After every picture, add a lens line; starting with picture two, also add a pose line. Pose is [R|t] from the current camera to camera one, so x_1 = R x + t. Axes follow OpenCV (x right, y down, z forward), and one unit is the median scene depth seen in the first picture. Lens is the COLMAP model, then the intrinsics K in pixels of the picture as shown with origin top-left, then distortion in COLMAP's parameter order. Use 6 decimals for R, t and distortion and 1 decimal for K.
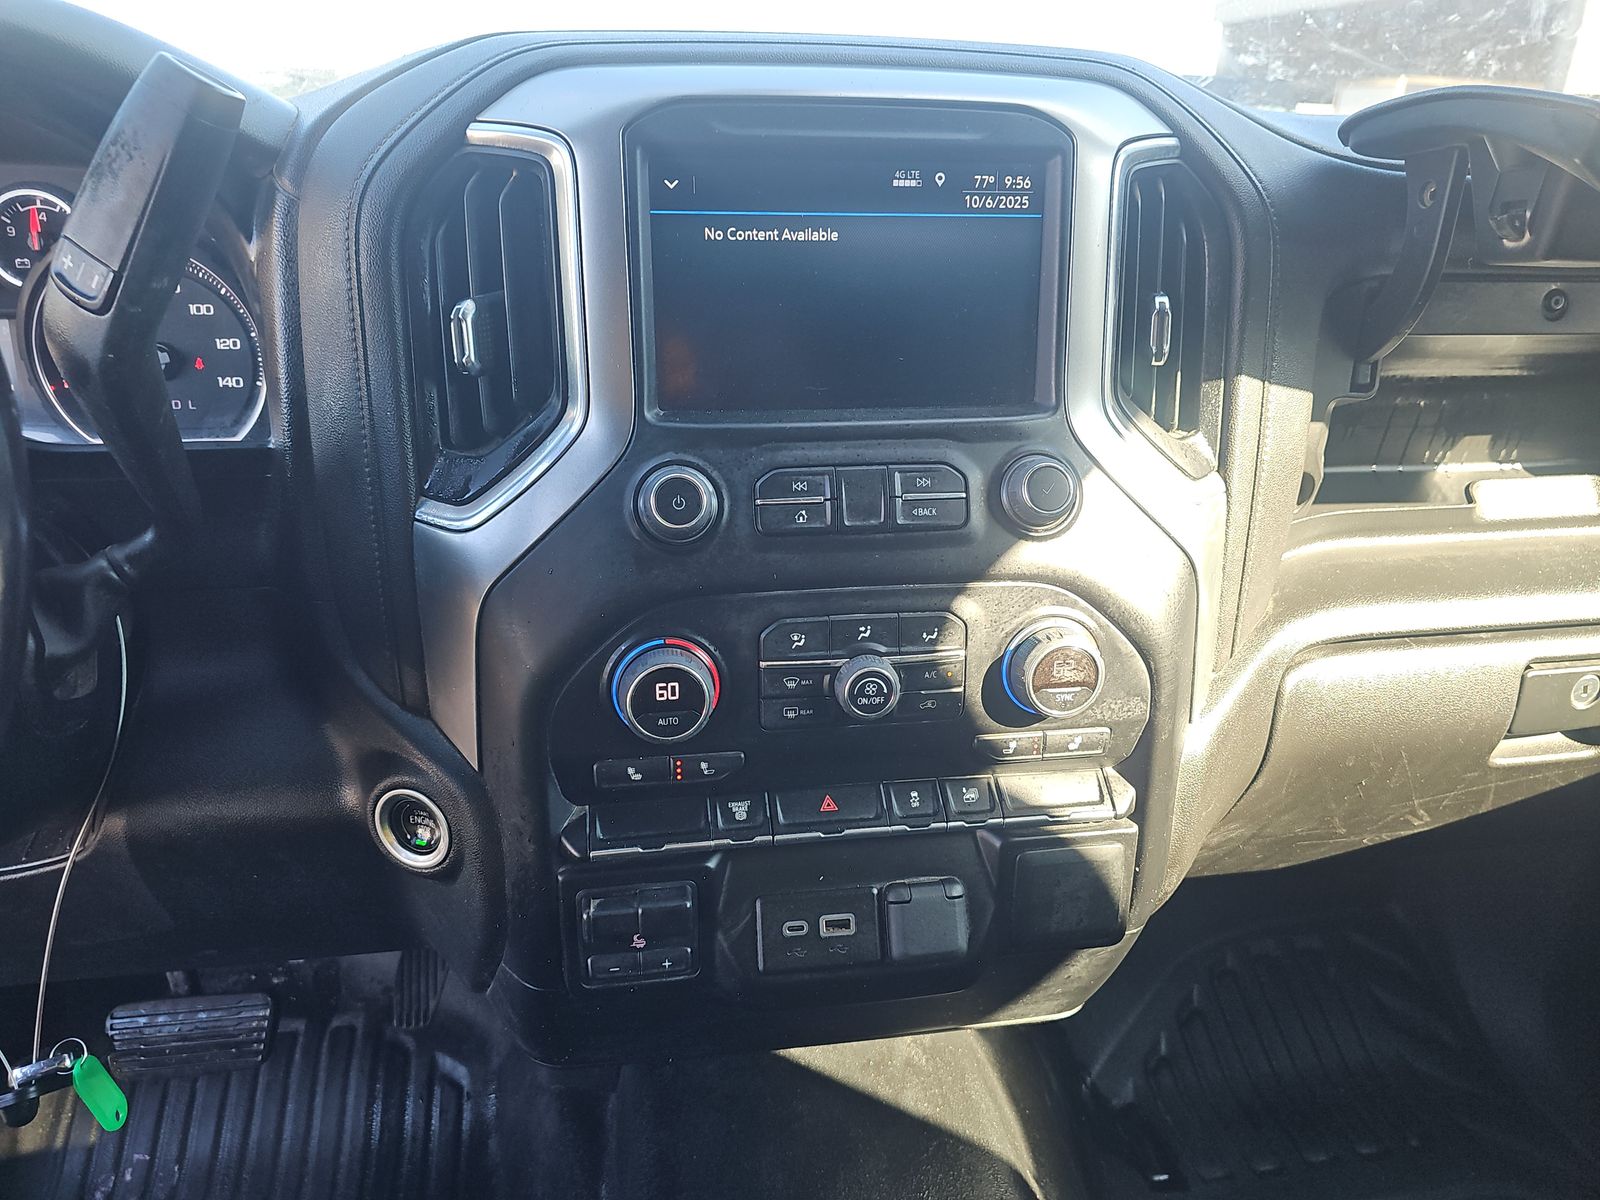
lens RADIAL K [[1092.2, 0, 800.1], [0, 1092.2, 615.5], [0, 0, 1]] dist [-0.001406, -0.000257]
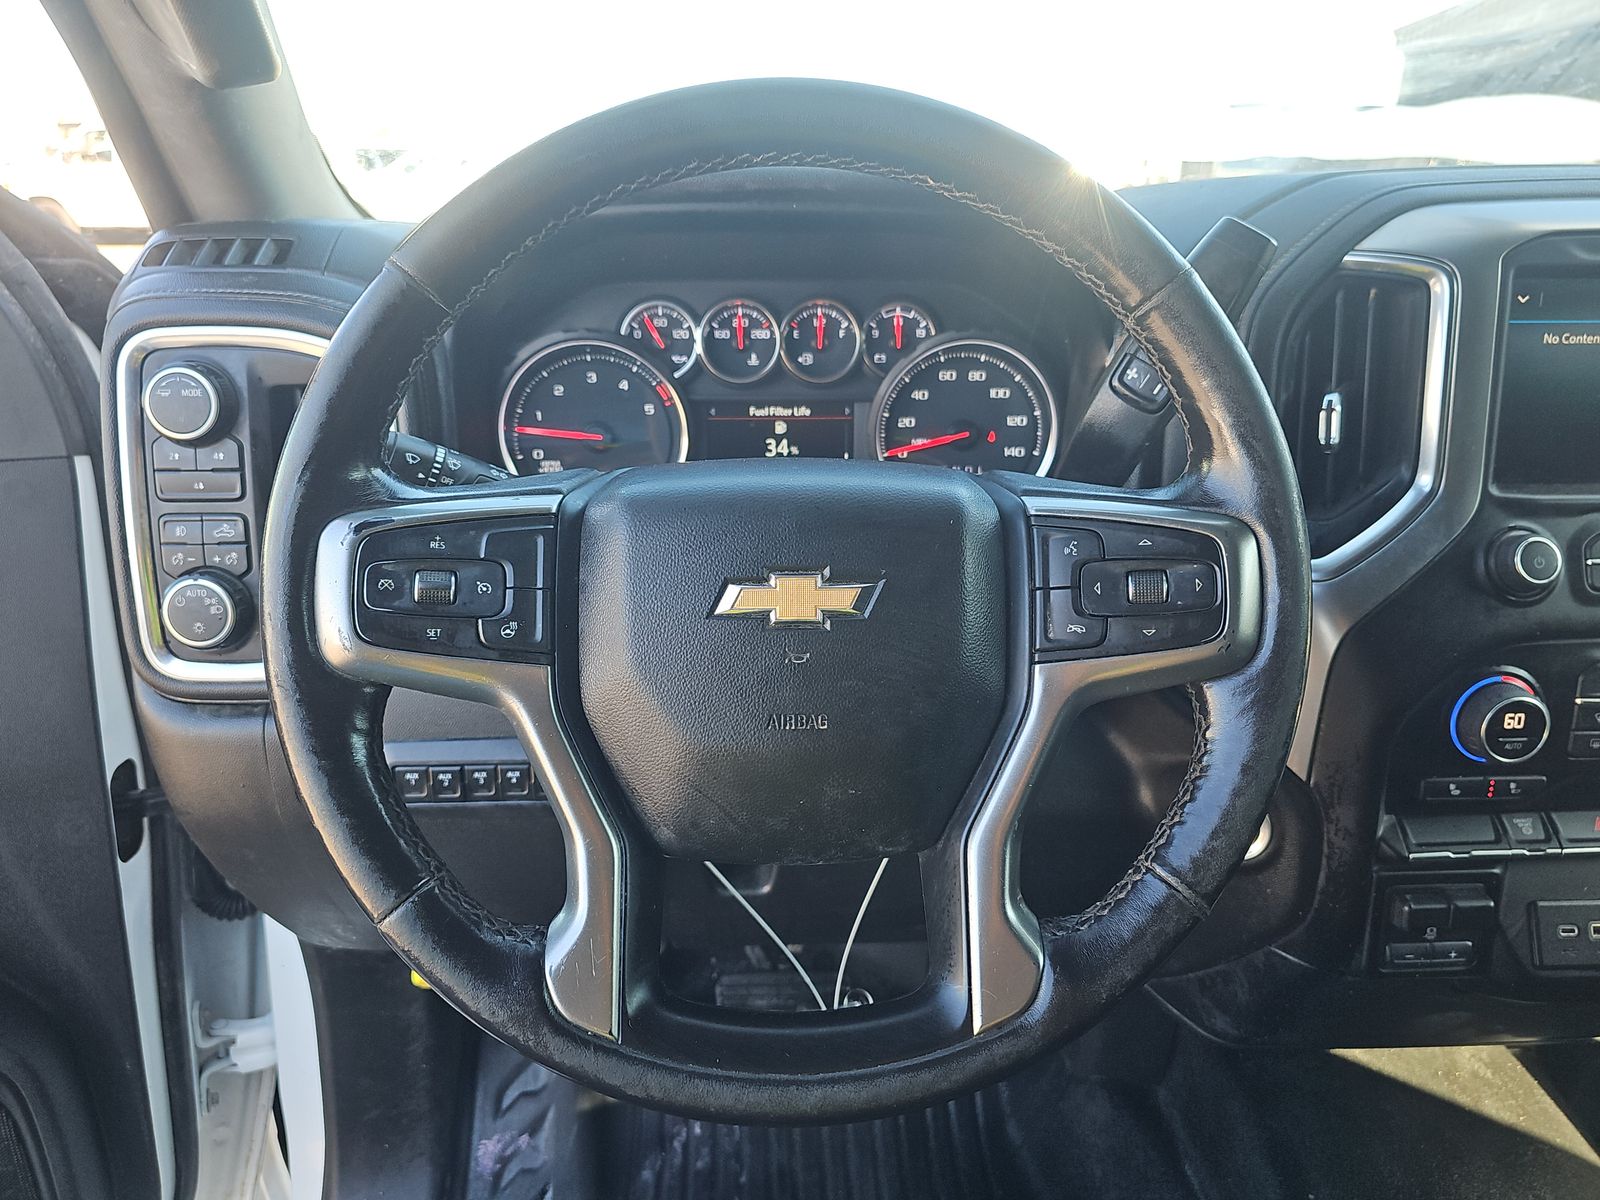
lens RADIAL K [[1087.4, 0, 800.0], [0, 1087.4, 600.0], [0, 0, 1]] dist [0.046790, -0.037486]
pose [[0.993867, 0.022618, -0.108246, -0.696293], [-0.026616, 0.999010, -0.035638, 0.001295], [0.107333, 0.038301, 0.993485, -0.254436]]
